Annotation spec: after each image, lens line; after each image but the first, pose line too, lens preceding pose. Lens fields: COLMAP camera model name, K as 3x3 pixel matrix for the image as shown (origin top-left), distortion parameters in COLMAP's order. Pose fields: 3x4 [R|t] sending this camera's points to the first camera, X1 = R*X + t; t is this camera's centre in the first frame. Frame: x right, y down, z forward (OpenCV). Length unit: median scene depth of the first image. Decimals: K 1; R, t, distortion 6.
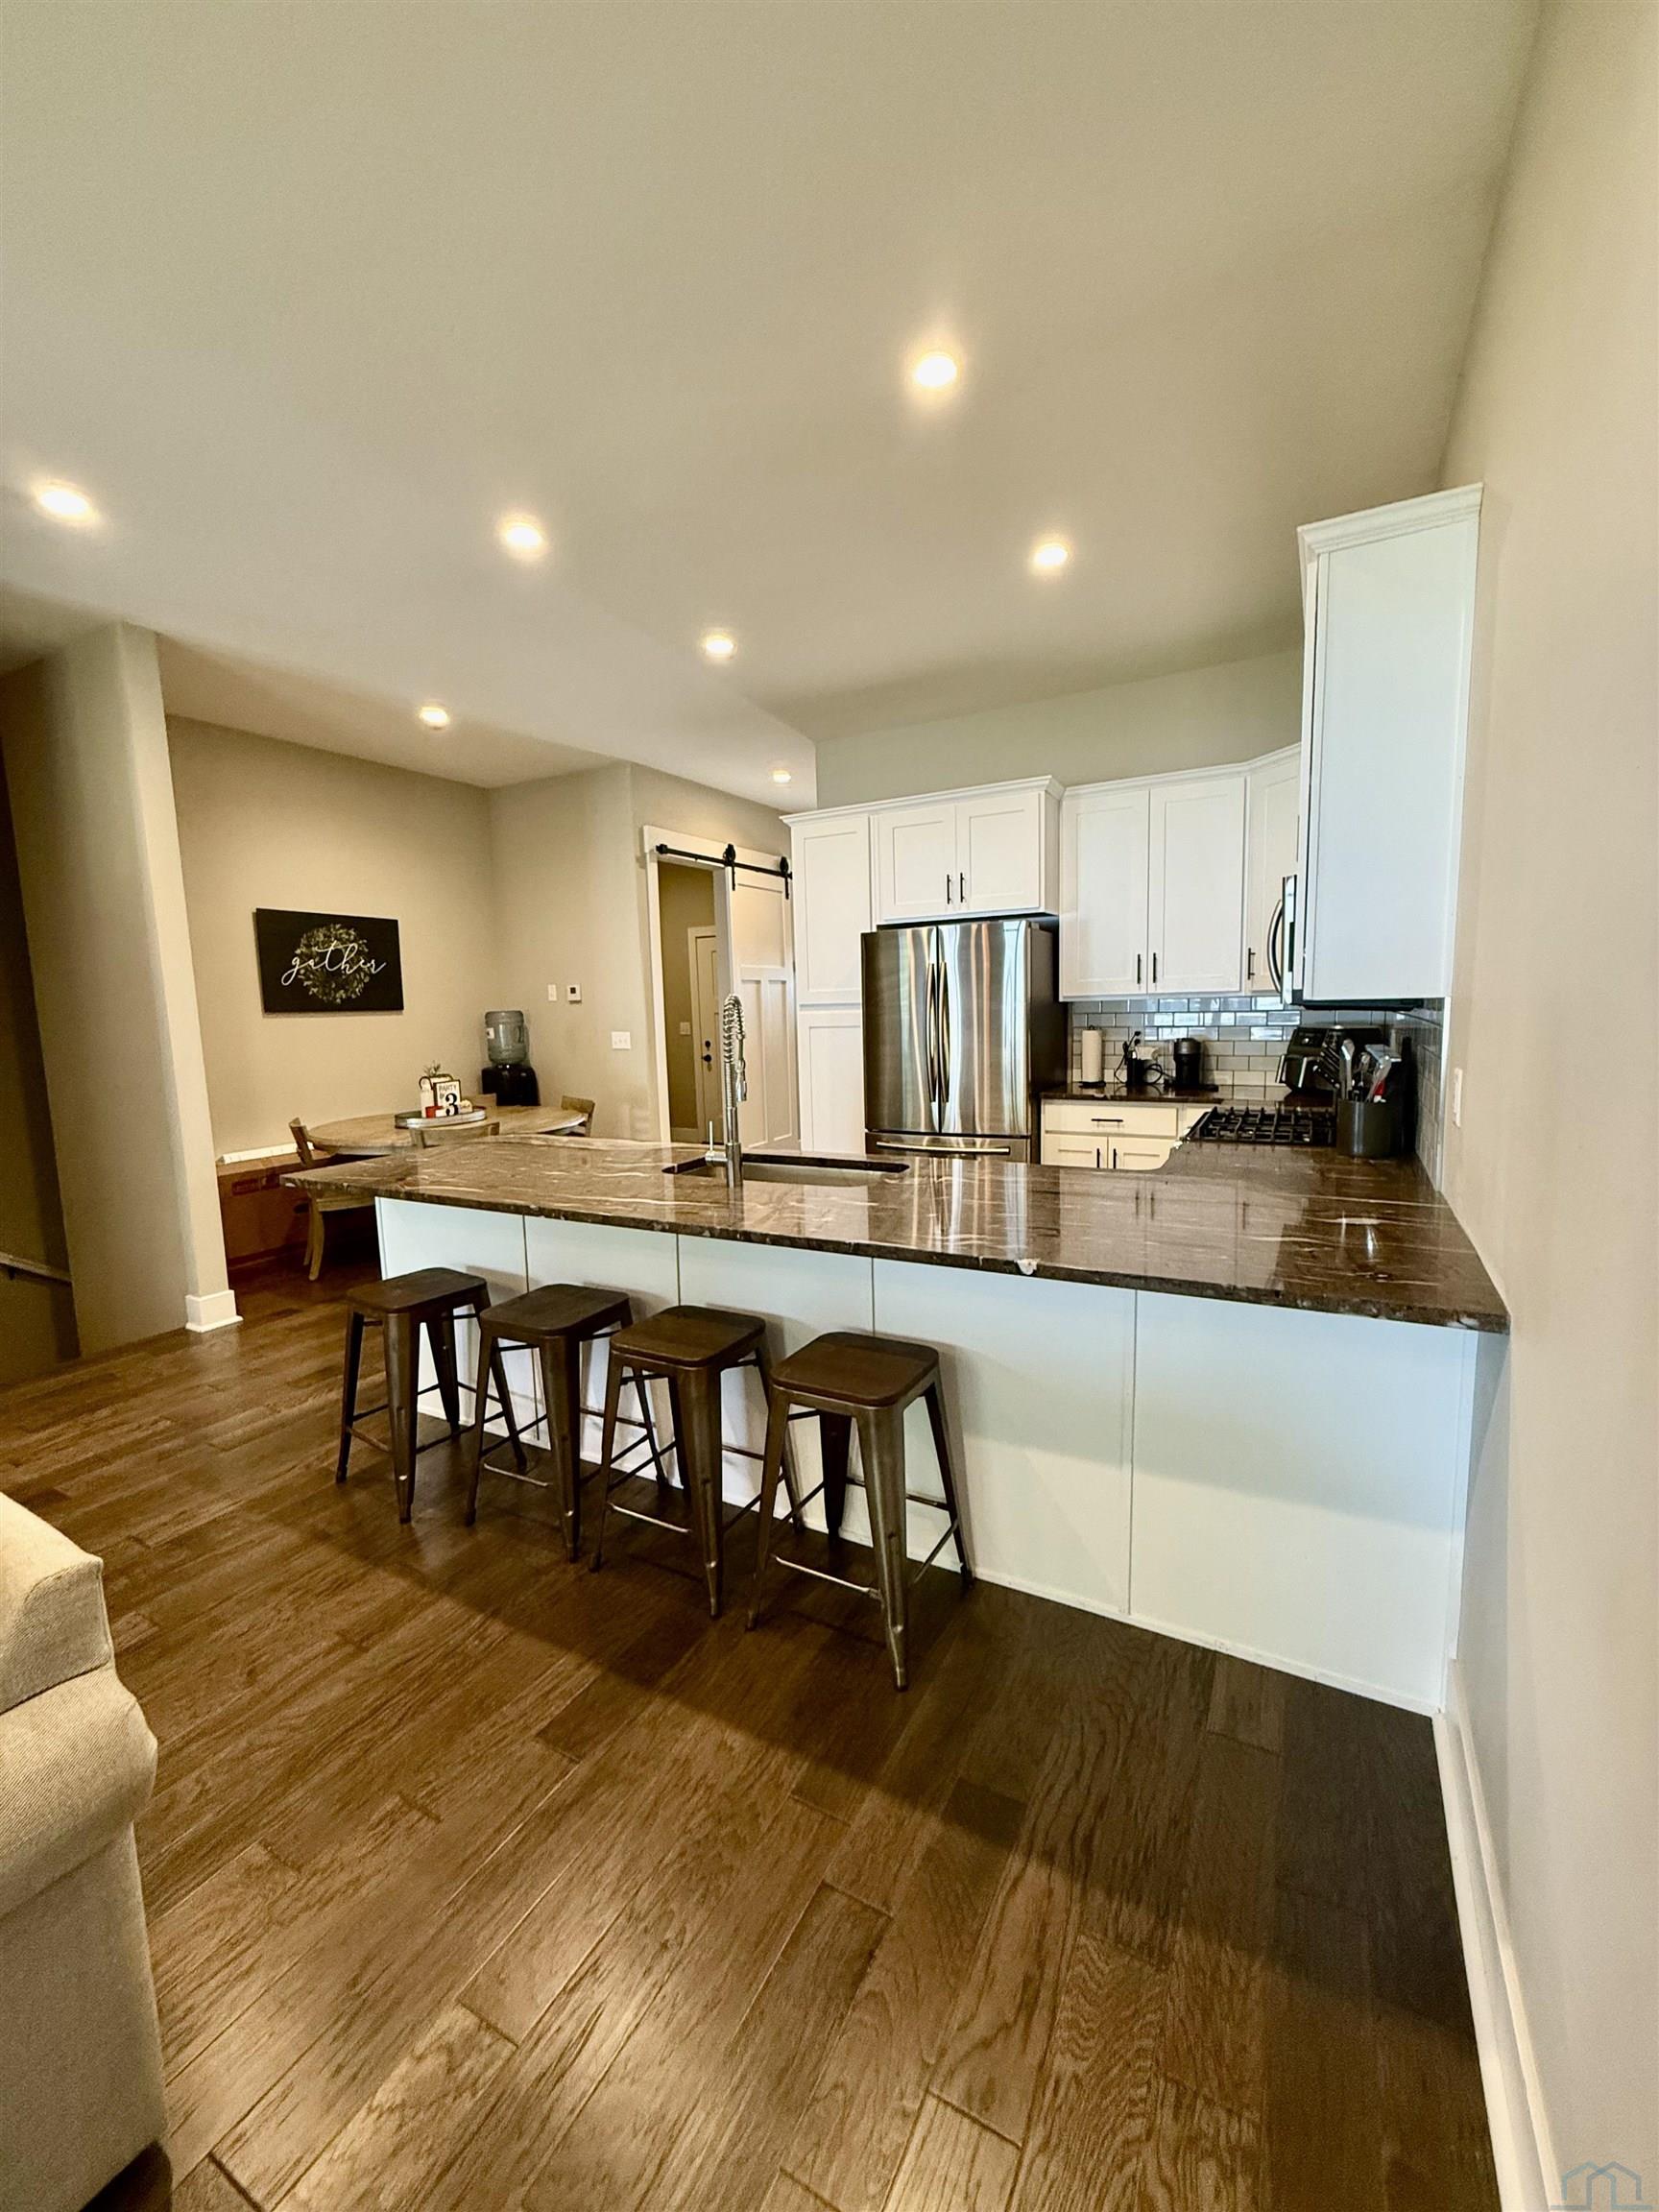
lens RADIAL K [[885.9, 0, 847.0], [0, 885.9, 1108.1], [0, 0, 1]] dist [-0.000869, 0.000772]
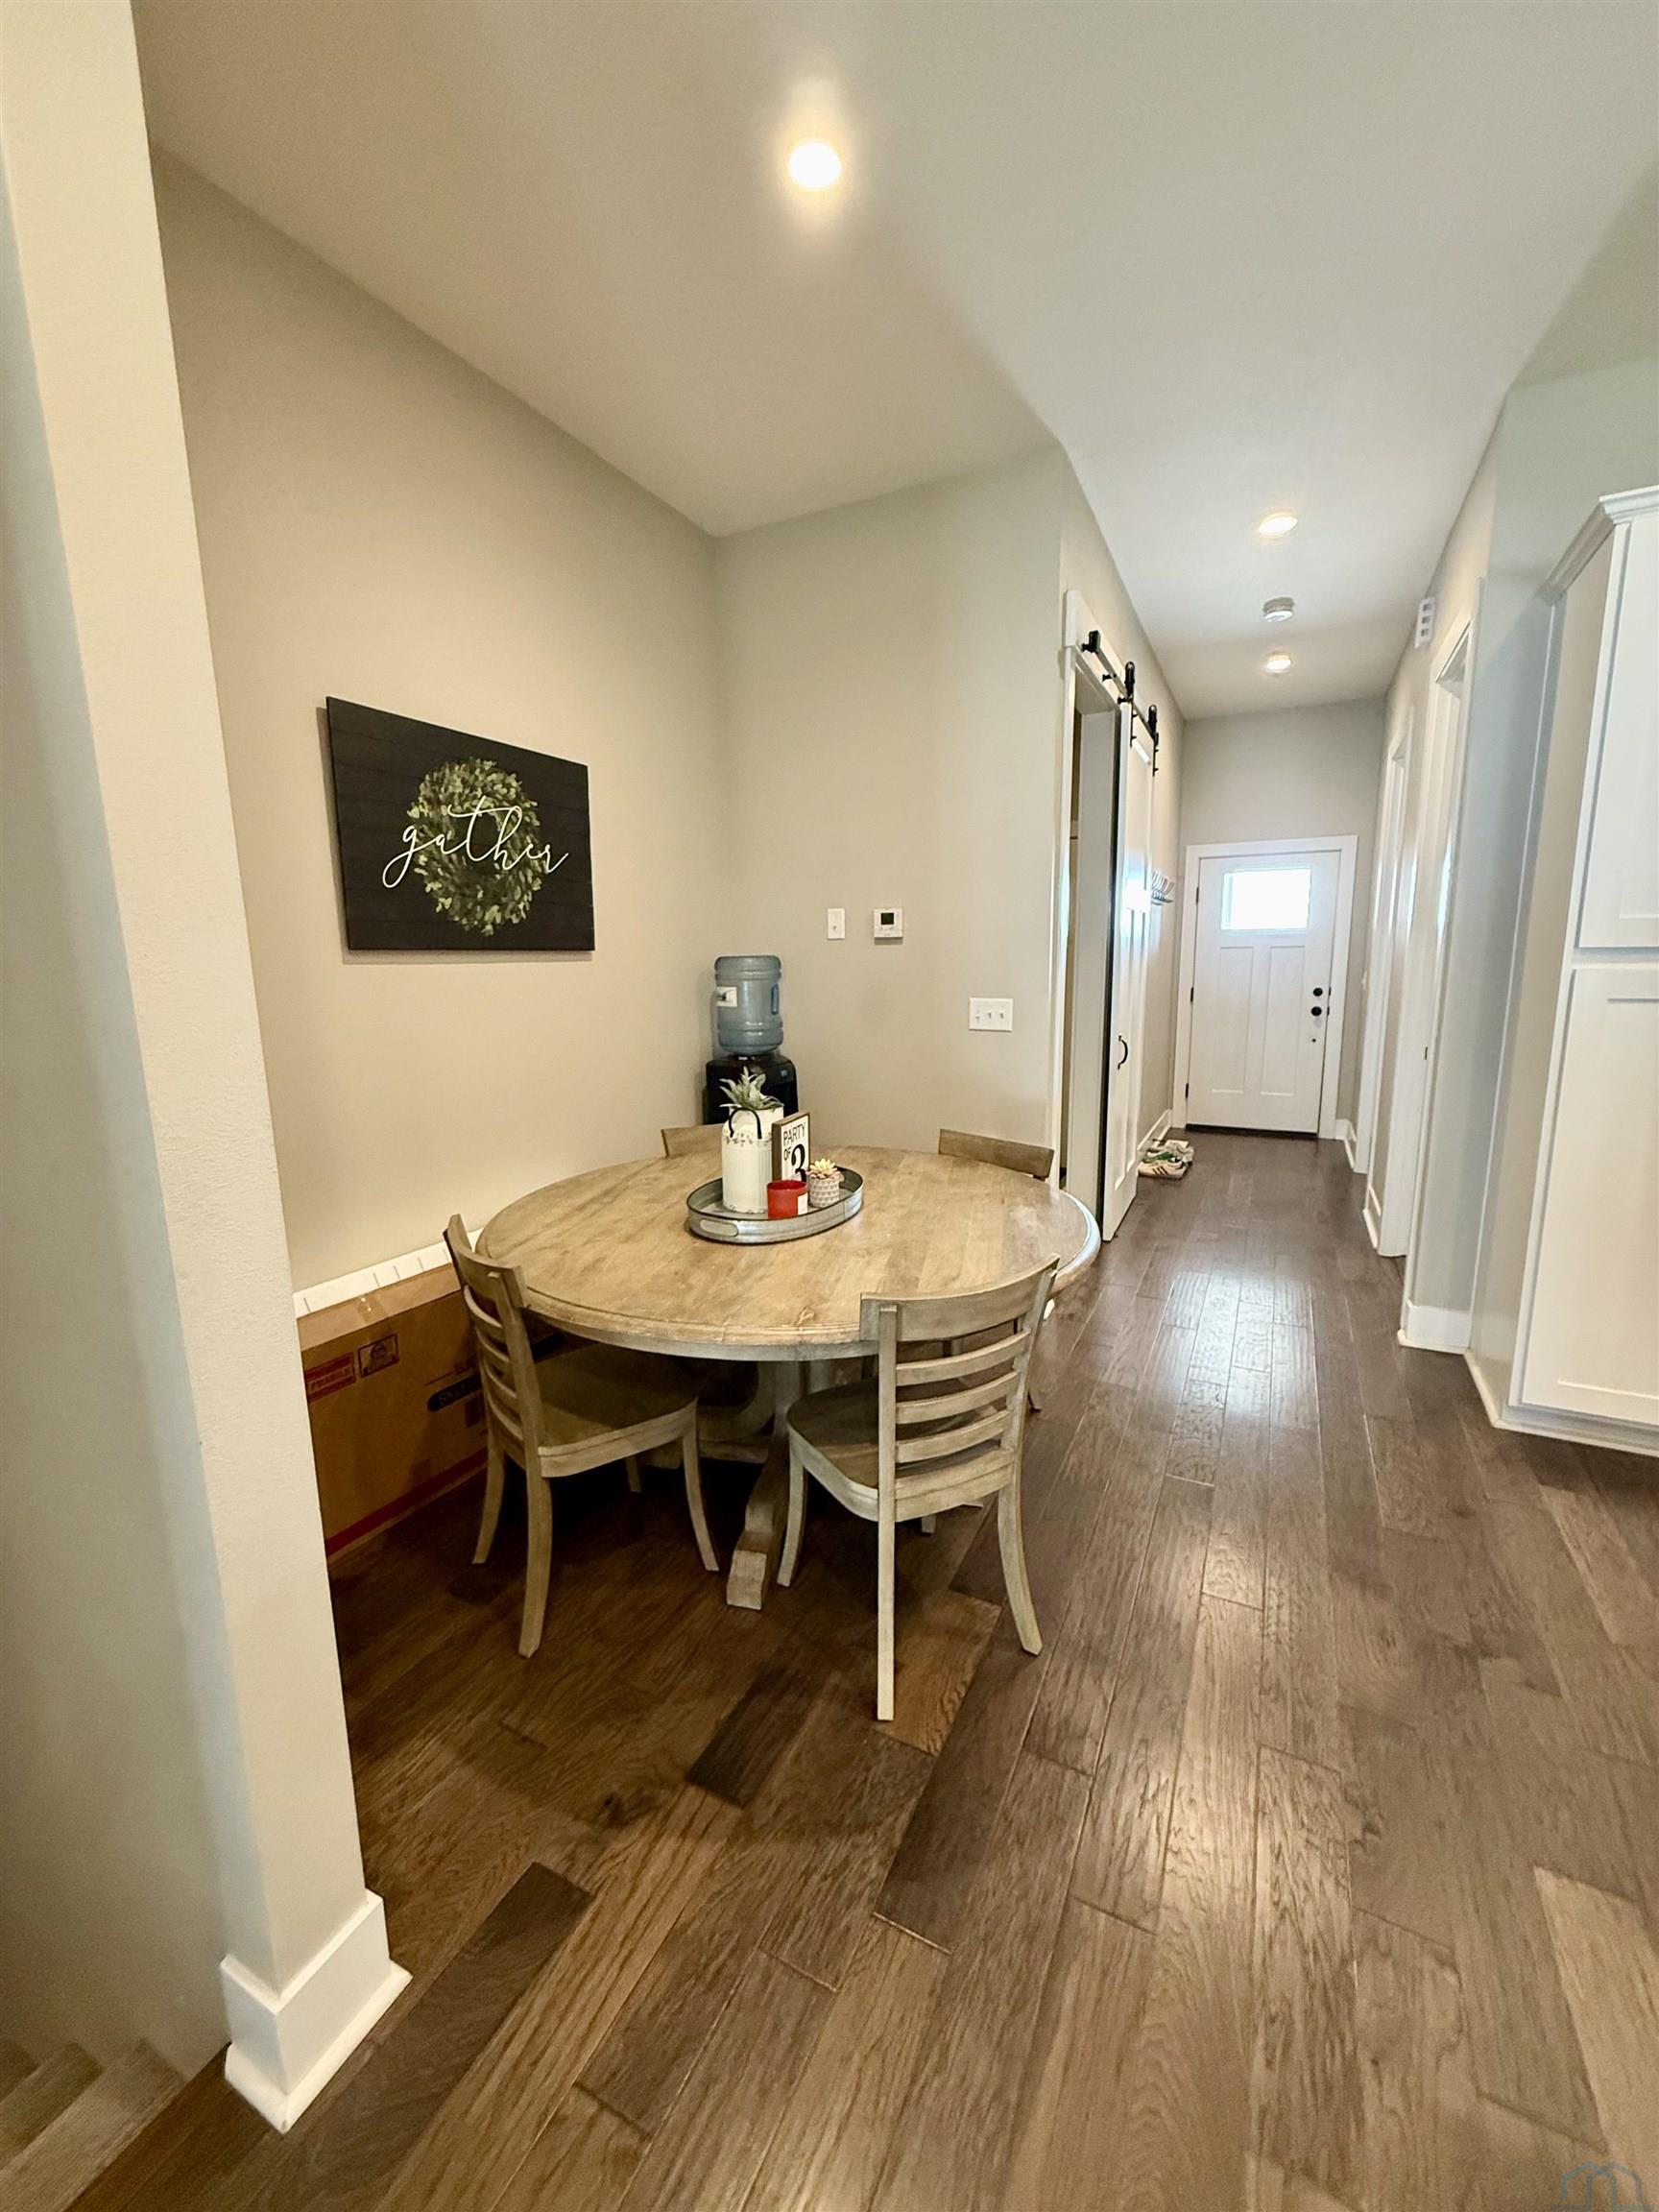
lens RADIAL K [[885.9, 0, 832.6], [0, 885.9, 1103.1], [0, 0, 1]] dist [-0.000869, 0.000772]
pose [[0.999521, 0.008934, 0.029623, -0.433516], [-0.010342, 0.998807, 0.047716, -0.056427], [-0.029162, -0.047999, 0.998422, 0.558527]]
